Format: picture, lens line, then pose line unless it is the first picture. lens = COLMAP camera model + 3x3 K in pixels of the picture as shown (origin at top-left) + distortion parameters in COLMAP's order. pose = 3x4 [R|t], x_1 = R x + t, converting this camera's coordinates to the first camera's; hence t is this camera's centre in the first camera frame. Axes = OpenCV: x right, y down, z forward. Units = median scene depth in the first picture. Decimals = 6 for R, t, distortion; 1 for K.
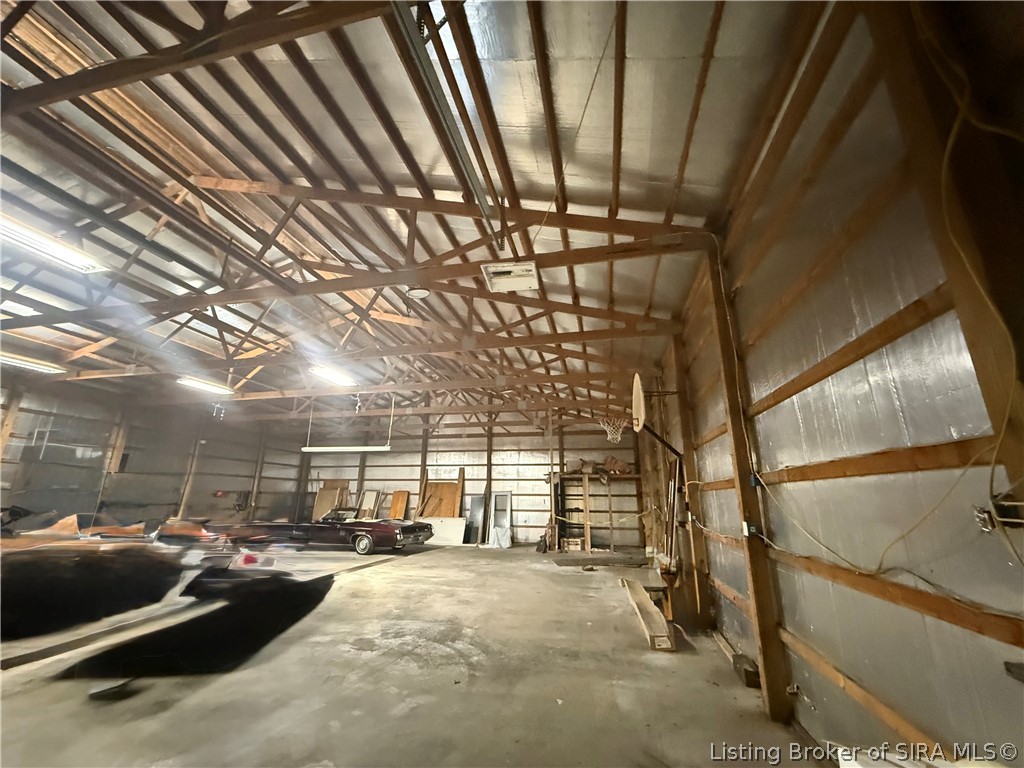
lens RADIAL K [[413.4, 0, 511.5], [0, 413.4, 383.9], [0, 0, 1]] dist [0.005735, -0.000068]
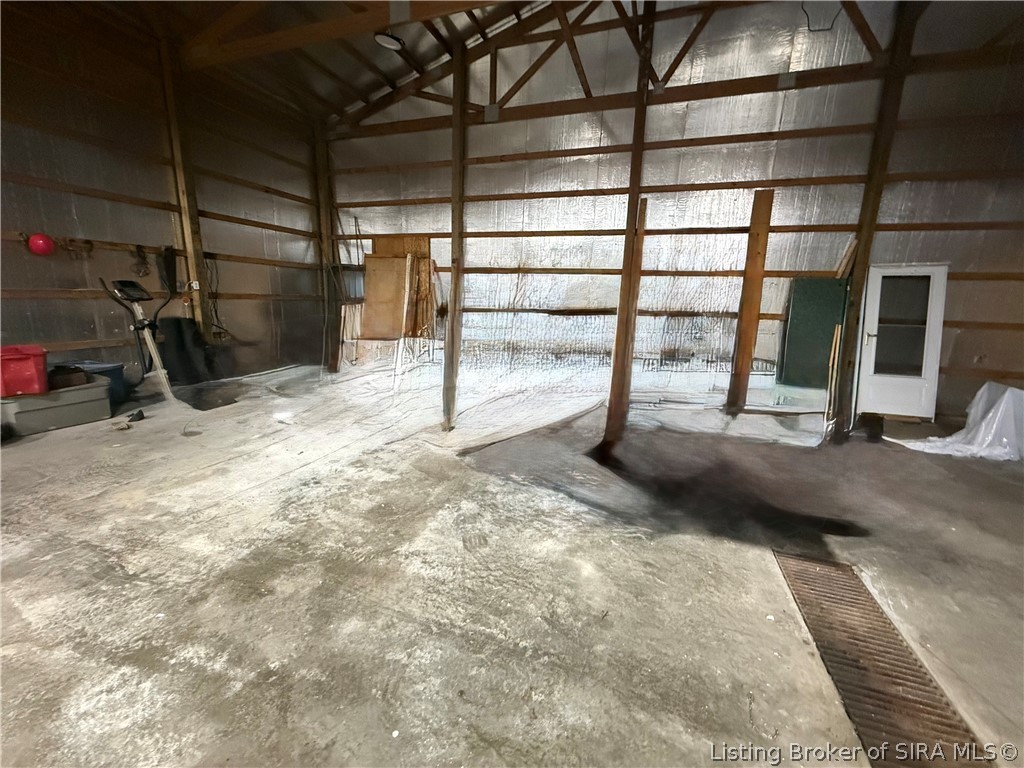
lens RADIAL K [[413.4, 0, 512.7], [0, 413.4, 383.4], [0, 0, 1]] dist [0.005735, -0.000068]
pose [[0.993389, 0.045215, -0.105522, -1.702452], [0.008856, 0.886251, 0.463121, 1.128568], [0.114459, -0.460994, 0.879991, 3.794359]]
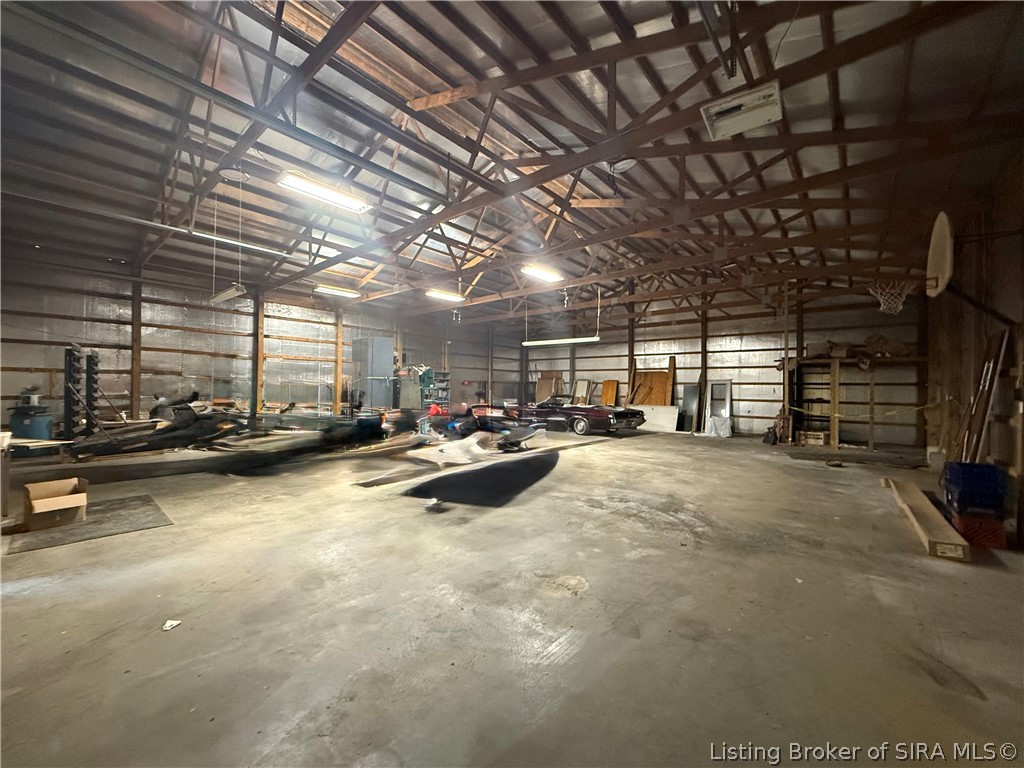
lens RADIAL K [[413.4, 0, 508.9], [0, 413.4, 385.1], [0, 0, 1]] dist [0.005735, -0.000068]
pose [[0.881621, -0.000434, -0.471958, -0.008412], [0.123574, 0.965325, 0.229950, 0.003613], [0.455493, -0.261051, 0.851104, -0.008838]]
